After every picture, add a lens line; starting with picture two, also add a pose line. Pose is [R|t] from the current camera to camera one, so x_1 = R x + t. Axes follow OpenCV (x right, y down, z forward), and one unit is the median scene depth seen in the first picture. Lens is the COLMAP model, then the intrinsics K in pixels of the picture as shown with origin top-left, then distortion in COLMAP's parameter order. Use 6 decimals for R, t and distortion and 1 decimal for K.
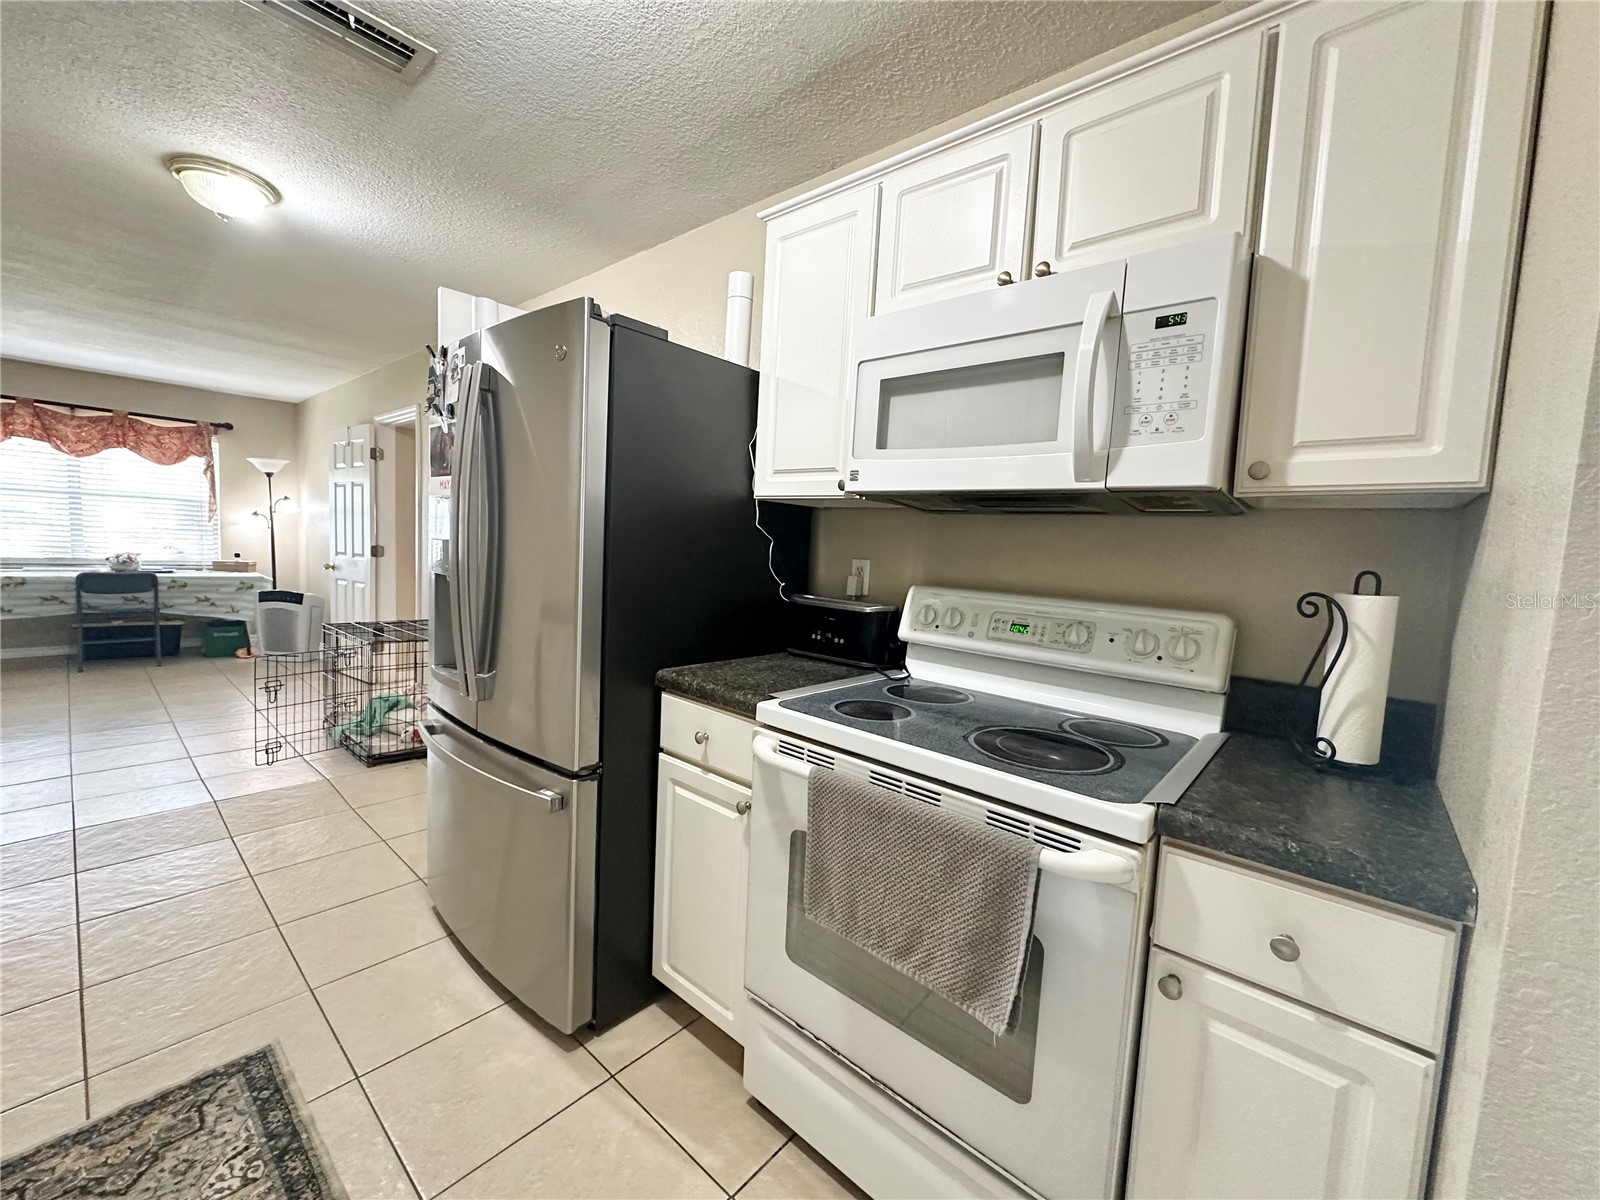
lens RADIAL K [[641.4, 0, 810.9], [0, 641.4, 591.6], [0, 0, 1]] dist [-0.003651, 0.000883]
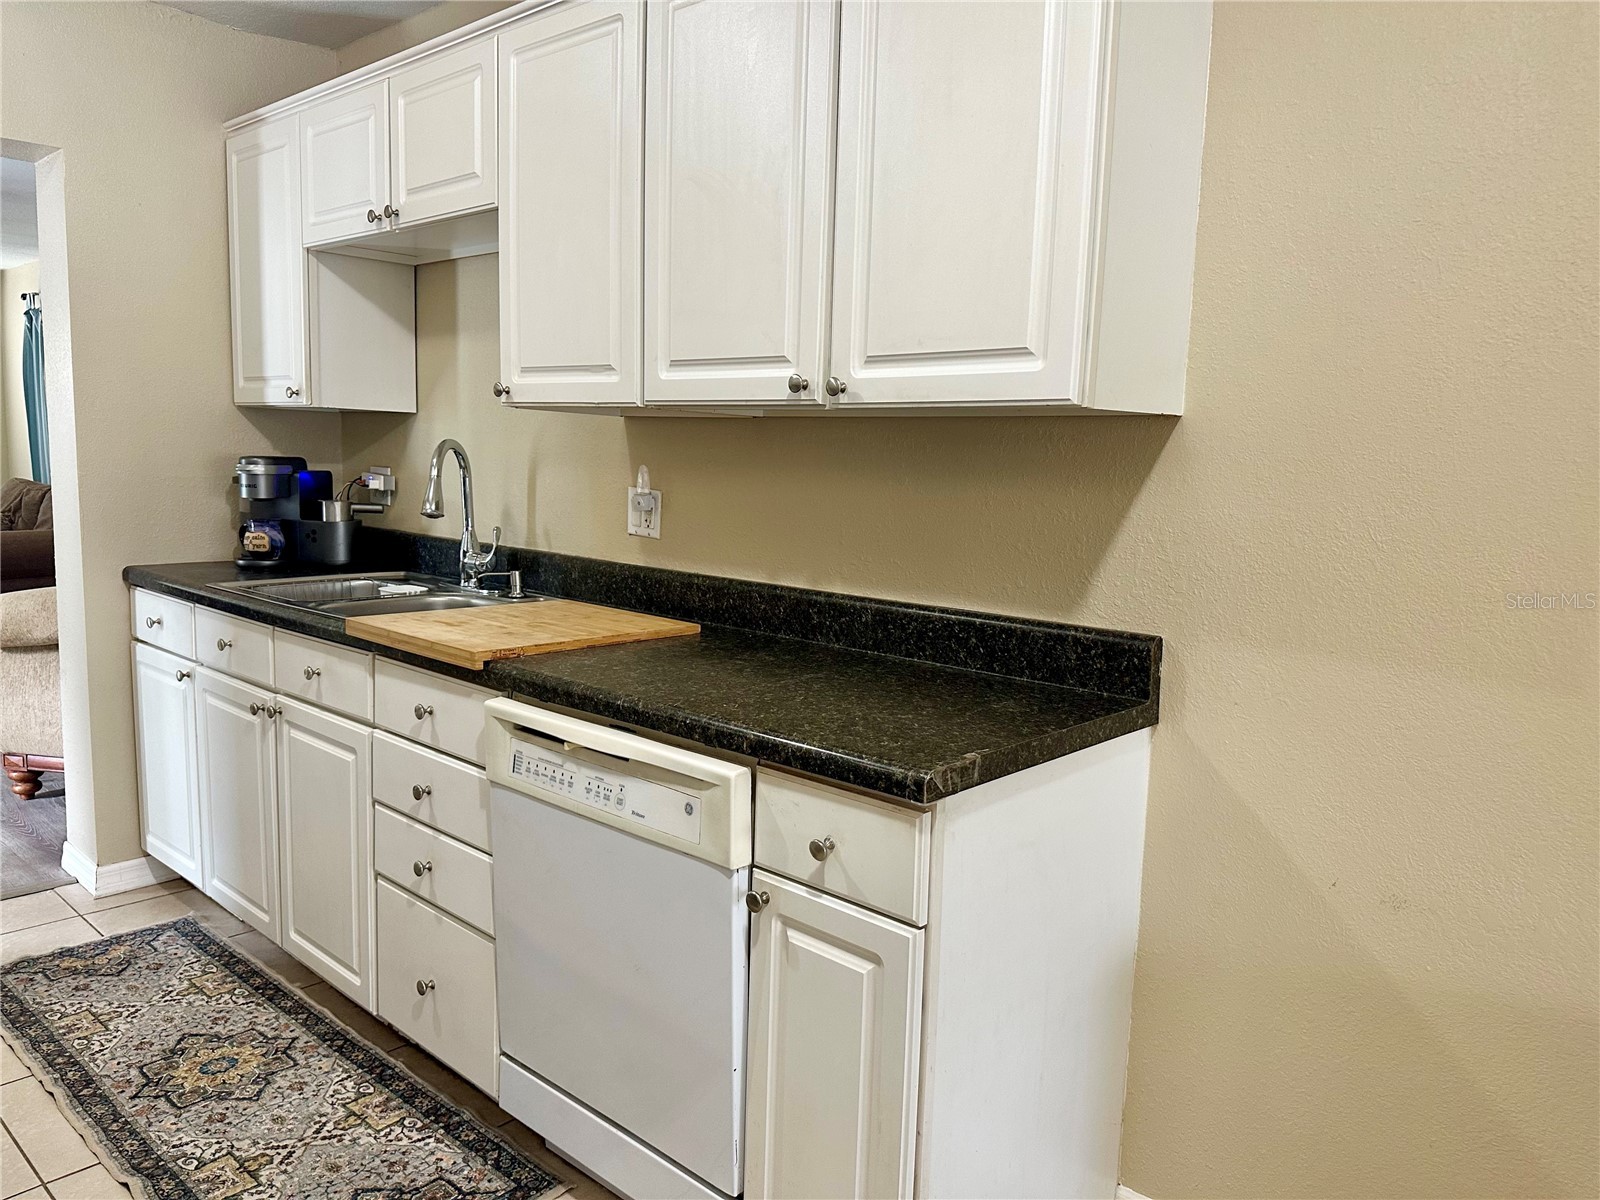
lens RADIAL K [[1128.4, 0, 797.5], [0, 1128.4, 597.4], [0, 0, 1]] dist [0.038509, -0.043343]
pose [[-0.995543, -0.092386, 0.018923, -1.392632], [-0.086977, 0.977067, 0.194357, -0.241139], [-0.036445, 0.191845, -0.980748, 2.041267]]
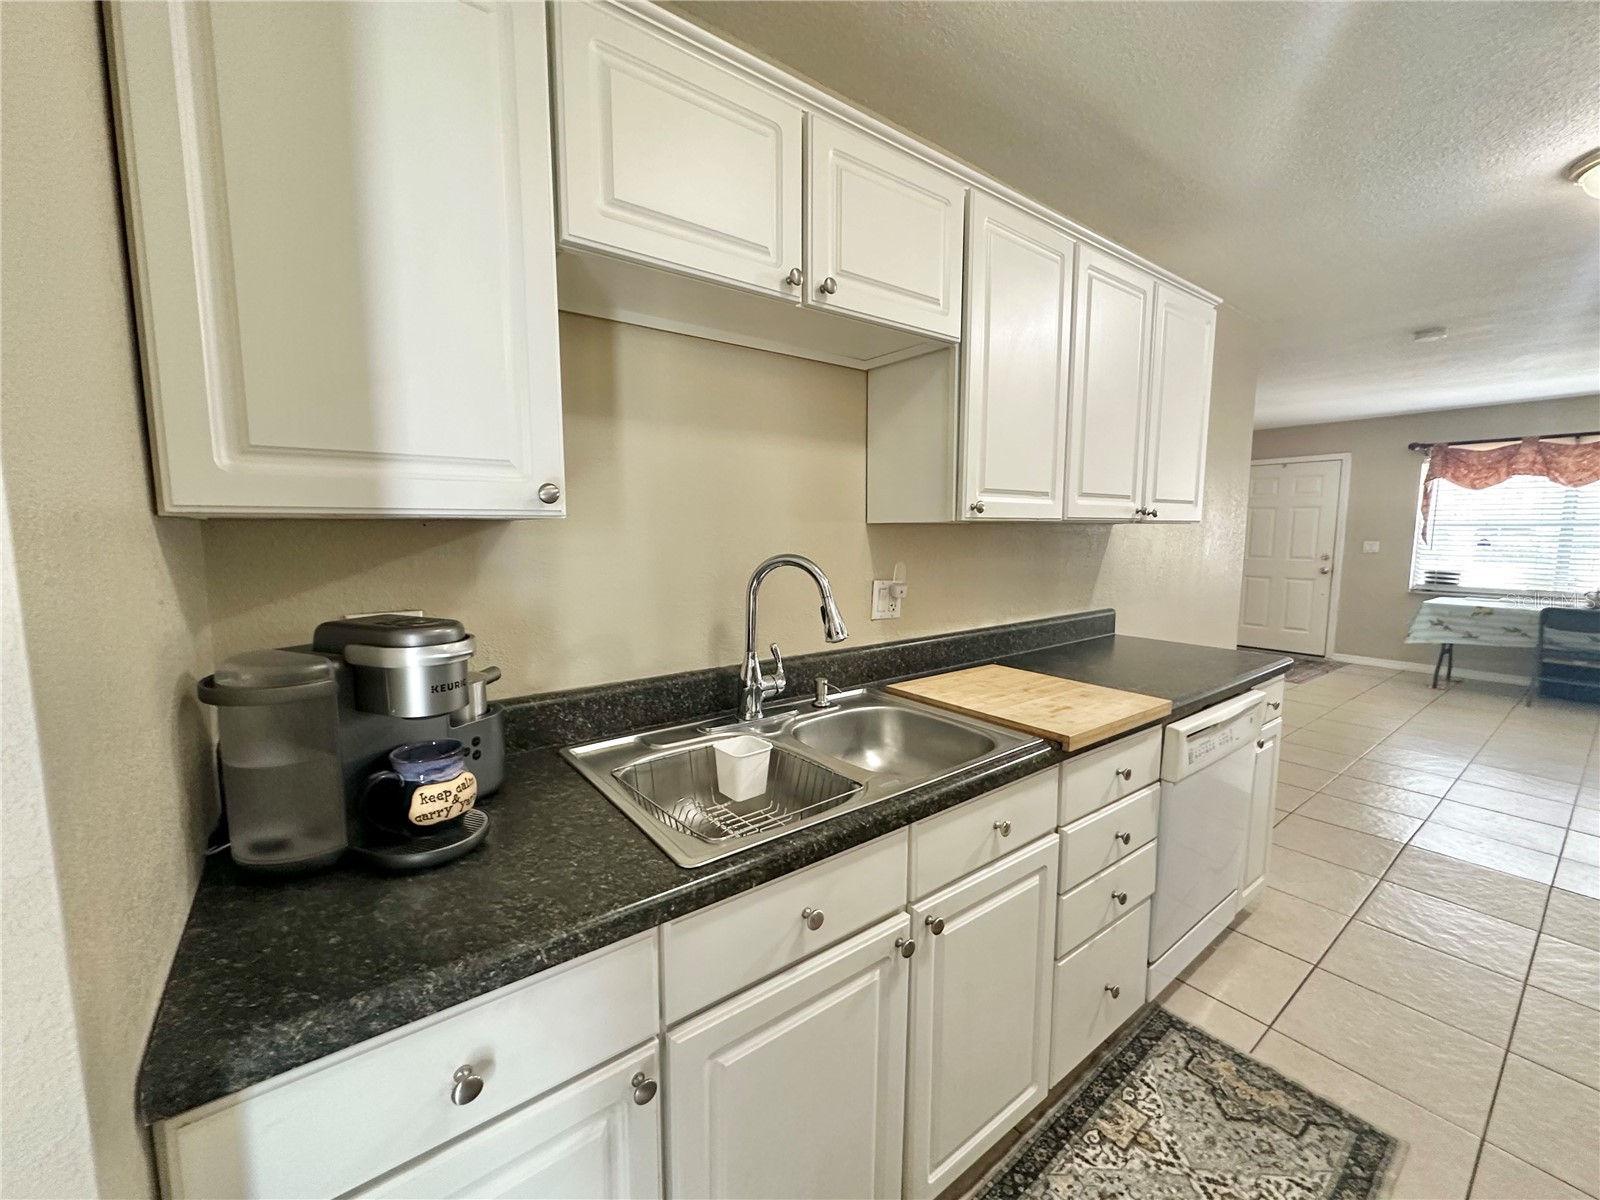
lens RADIAL K [[641.4, 0, 792.4], [0, 641.4, 597.4], [0, 0, 1]] dist [-0.003651, 0.000883]
pose [[-0.219747, 0.059563, -0.973737, 0.228330], [-0.084331, 0.993238, 0.079788, -0.085955], [0.971905, 0.099650, -0.213238, 0.280458]]
